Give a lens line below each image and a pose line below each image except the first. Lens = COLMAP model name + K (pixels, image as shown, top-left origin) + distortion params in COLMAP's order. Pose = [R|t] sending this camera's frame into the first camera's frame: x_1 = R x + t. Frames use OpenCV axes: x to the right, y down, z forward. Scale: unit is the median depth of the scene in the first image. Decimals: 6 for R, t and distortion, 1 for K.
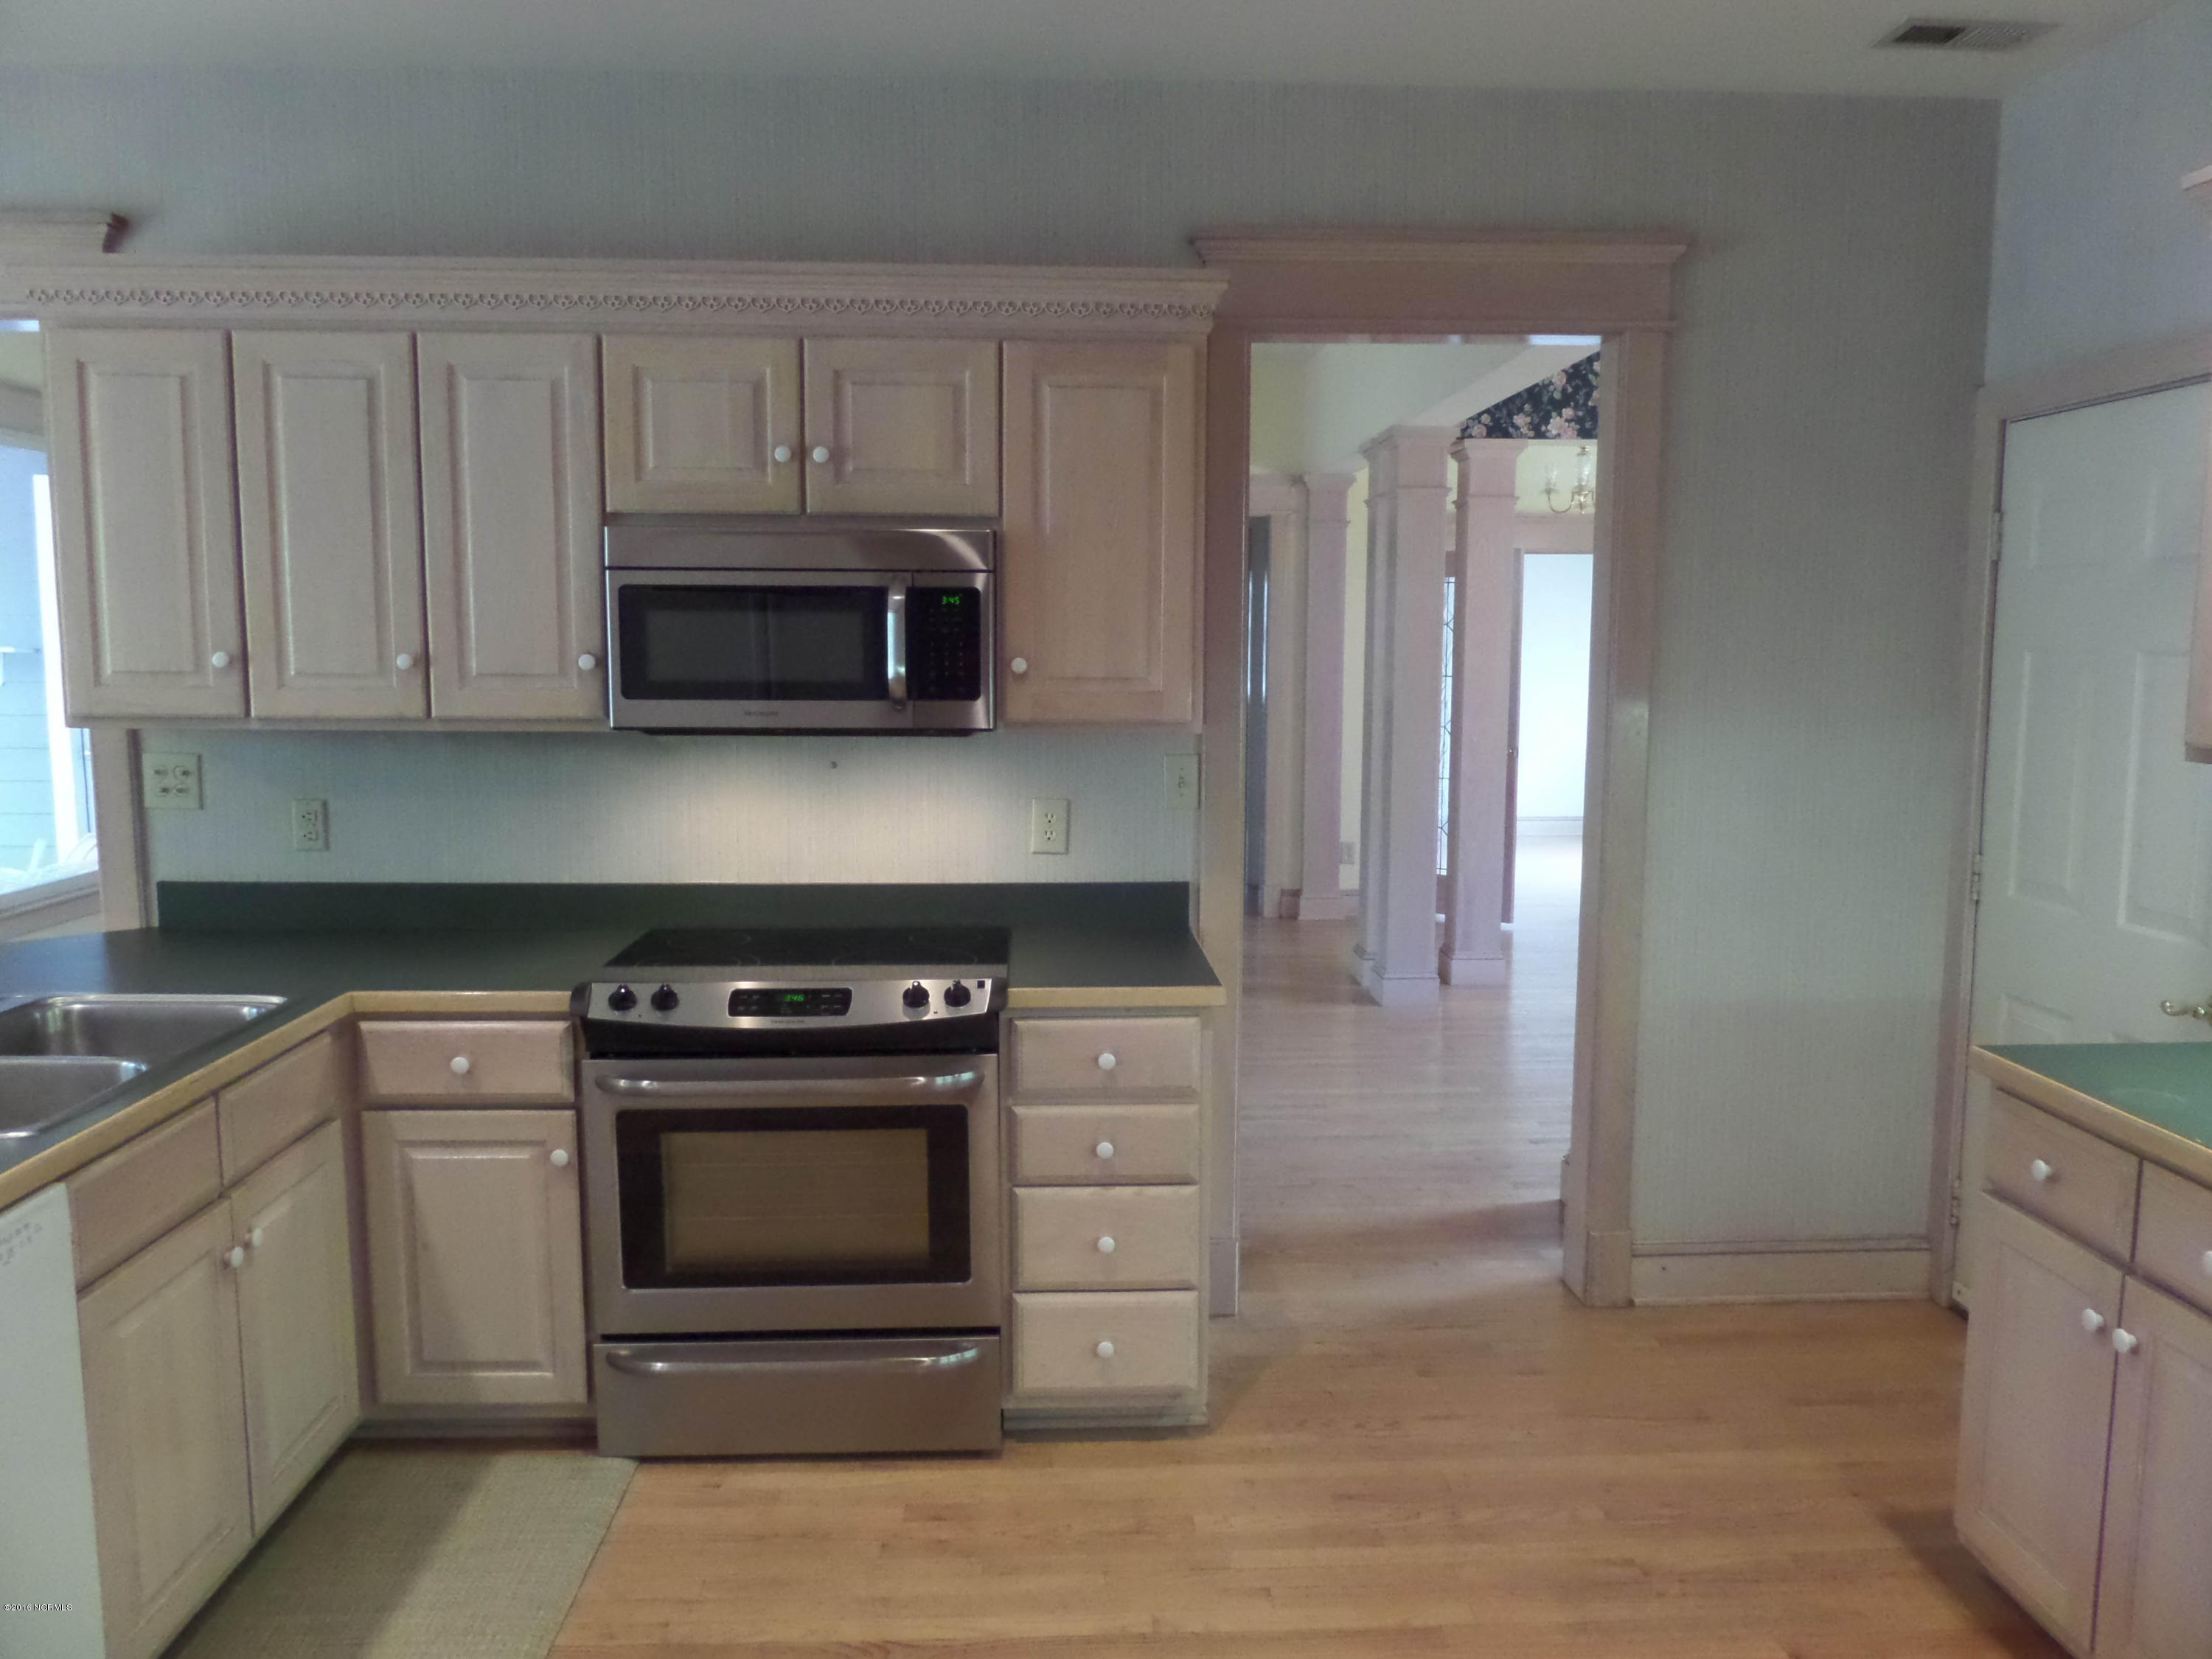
lens RADIAL K [[1602.5, 0, 1107.0], [0, 1602.5, 805.3], [0, 0, 1]] dist [-0.019982, -0.000161]
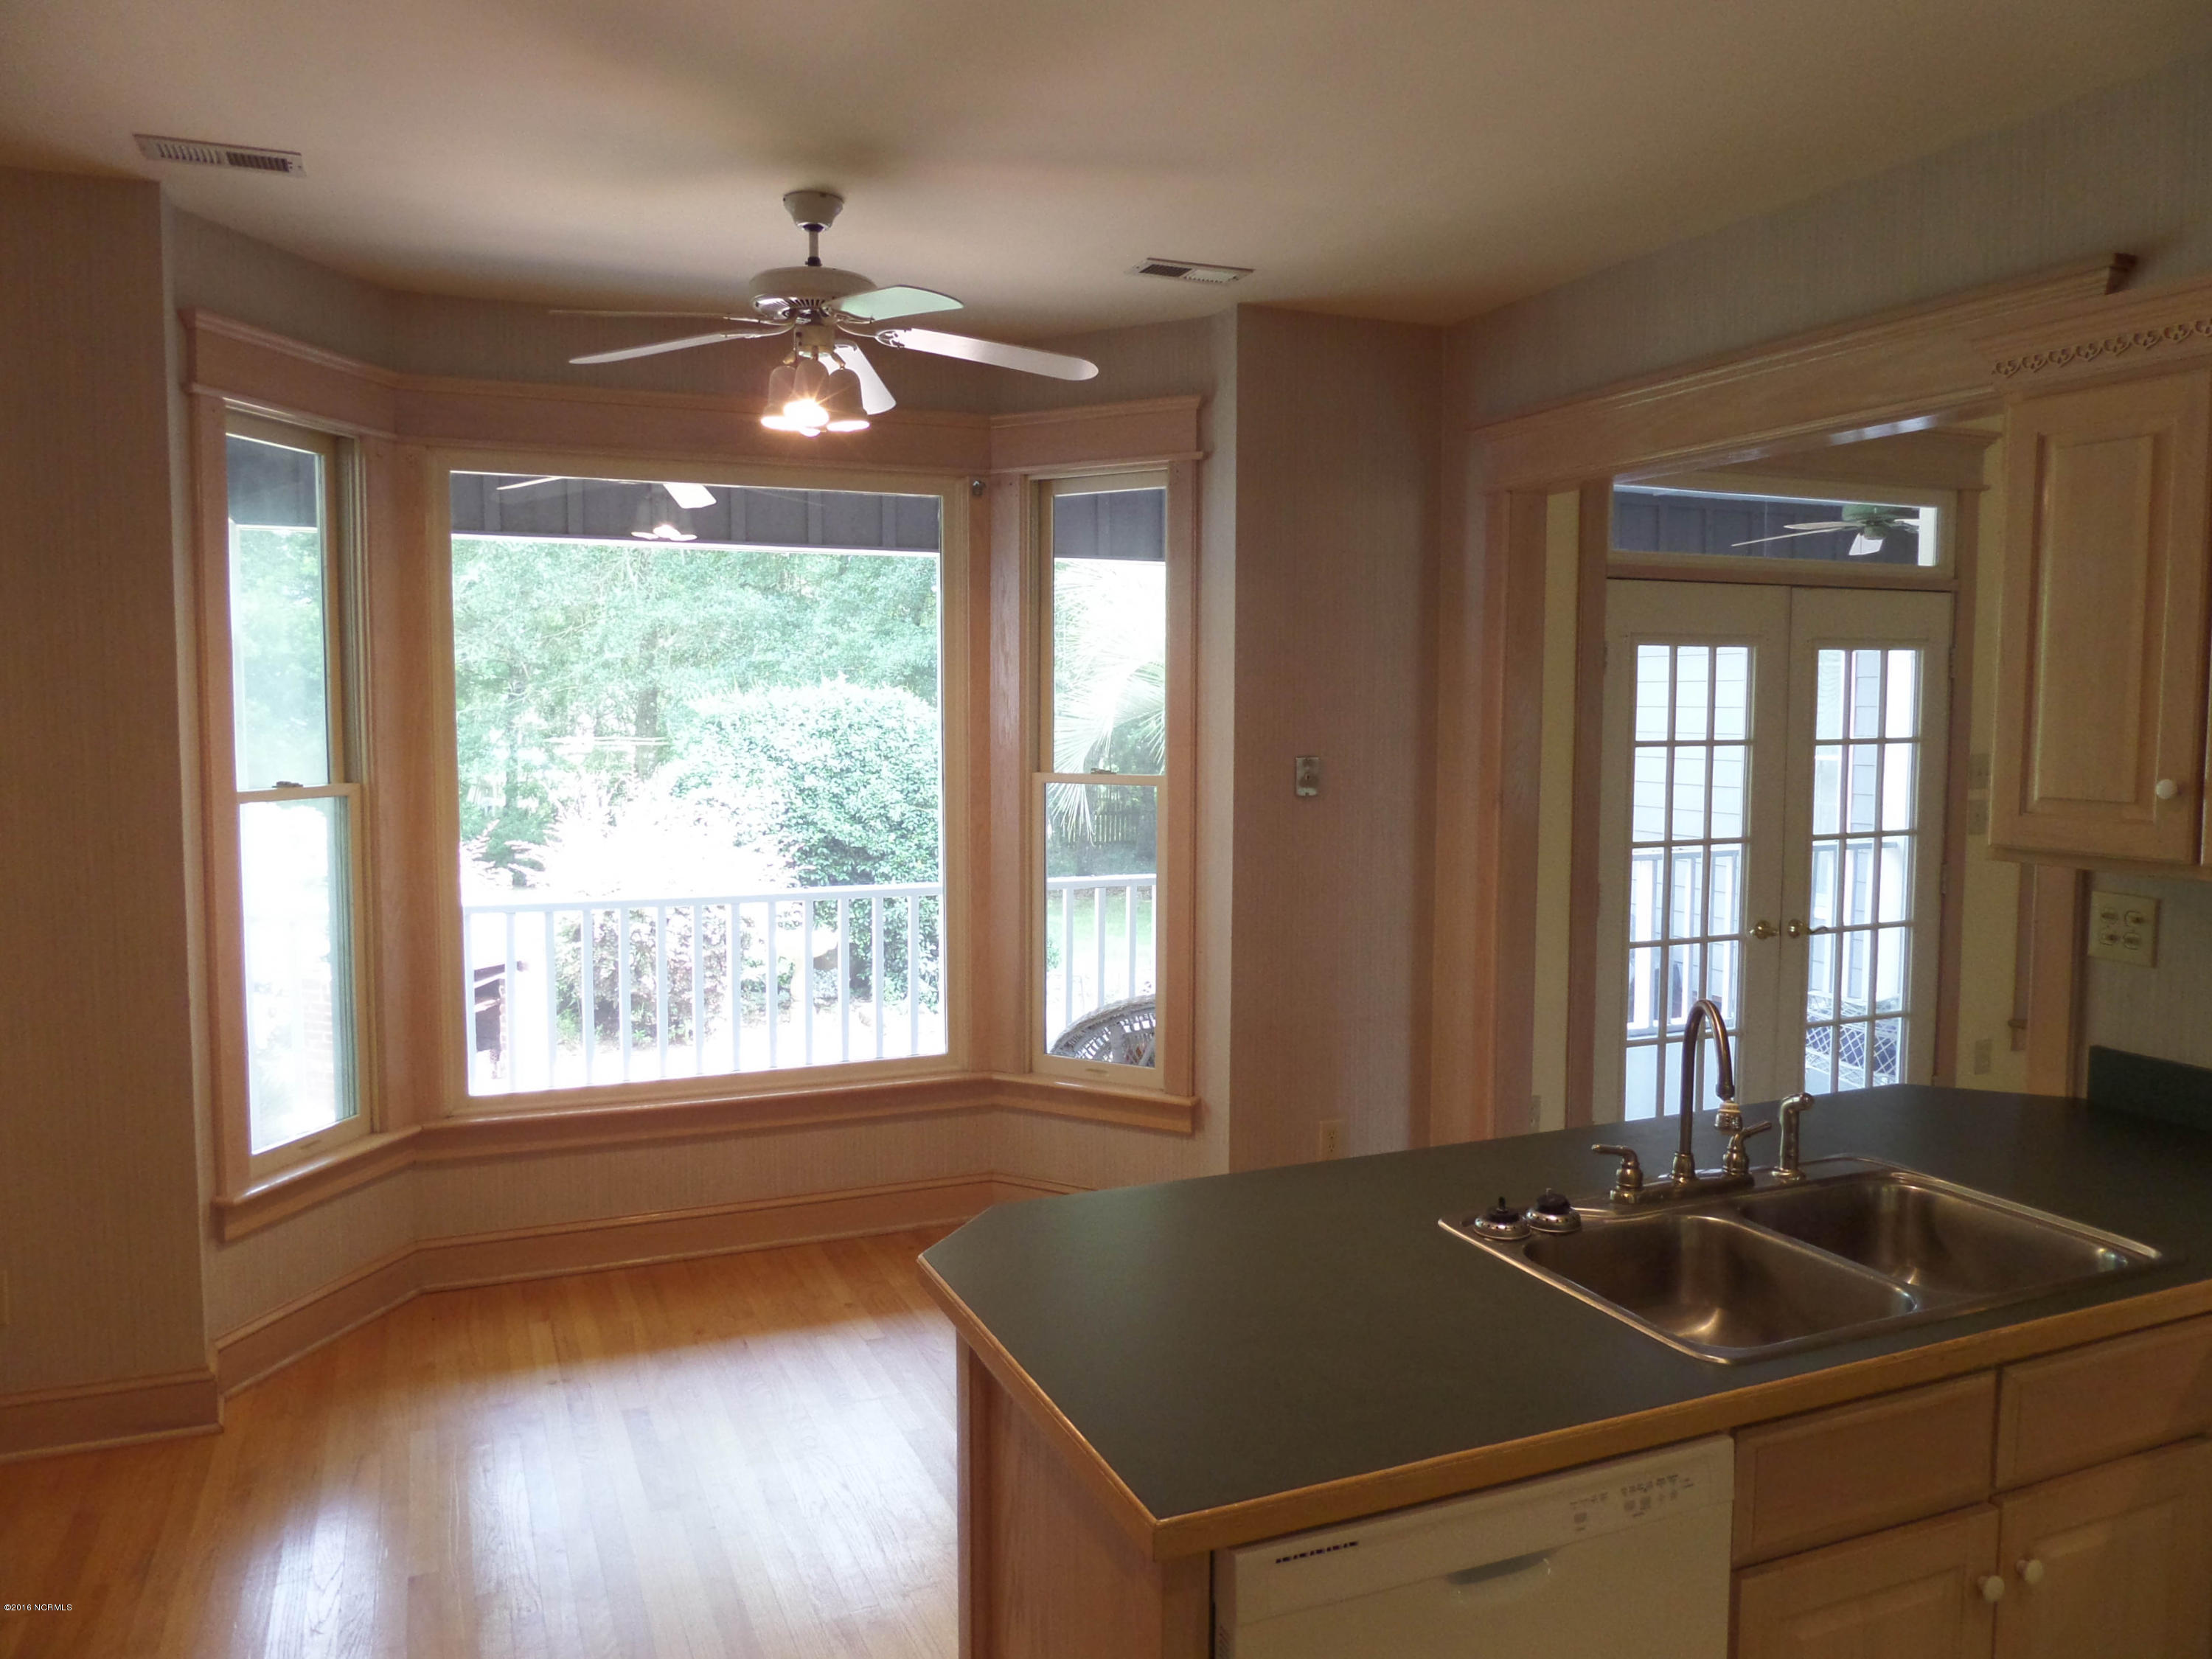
lens RADIAL K [[1602.5, 0, 1098.8], [0, 1602.5, 823.6], [0, 0, 1]] dist [-0.019982, -0.000161]
pose [[0.353468, 0.068402, -0.932942, -0.012356], [-0.101008, 0.994283, 0.034630, -0.049020], [0.929977, 0.081994, 0.358356, 0.233219]]
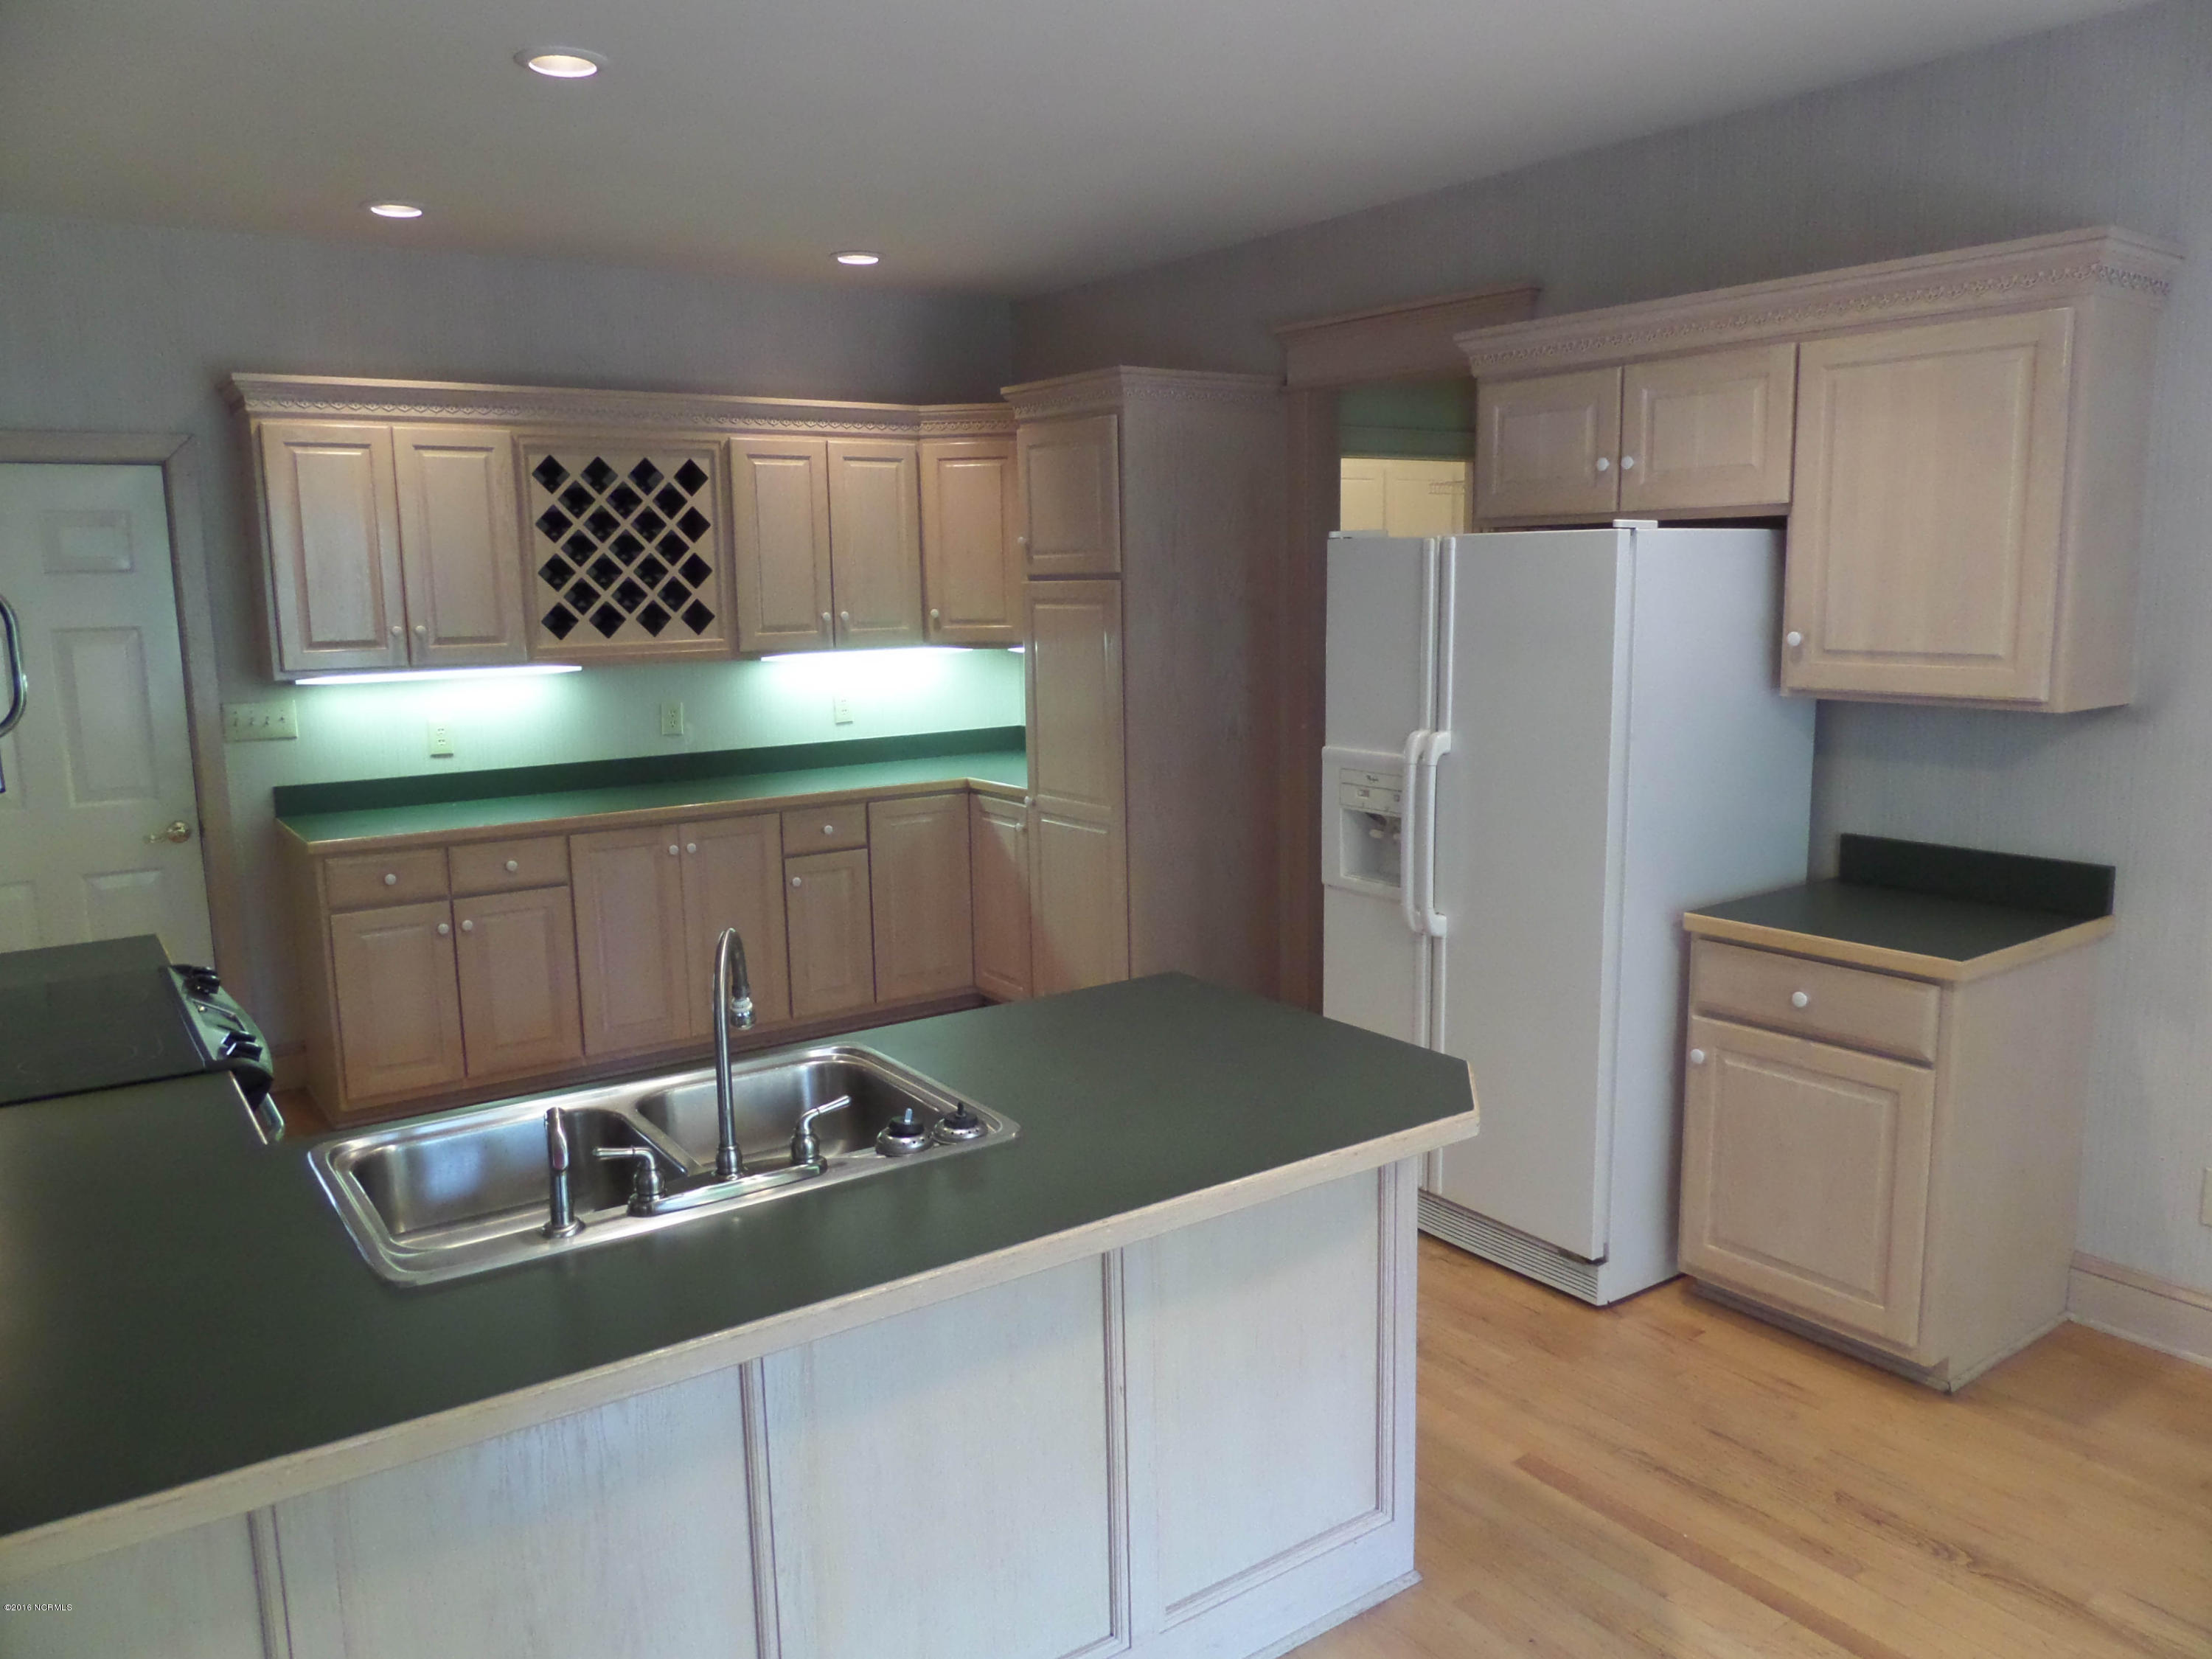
lens RADIAL K [[1602.5, 0, 1100.4], [0, 1602.5, 840.7], [0, 0, 1]] dist [-0.019982, -0.000161]
pose [[-0.542297, -0.140770, 0.828310, -1.209777], [0.101821, 0.967587, 0.231103, -0.150247], [-0.833994, 0.209666, -0.510386, 0.968435]]
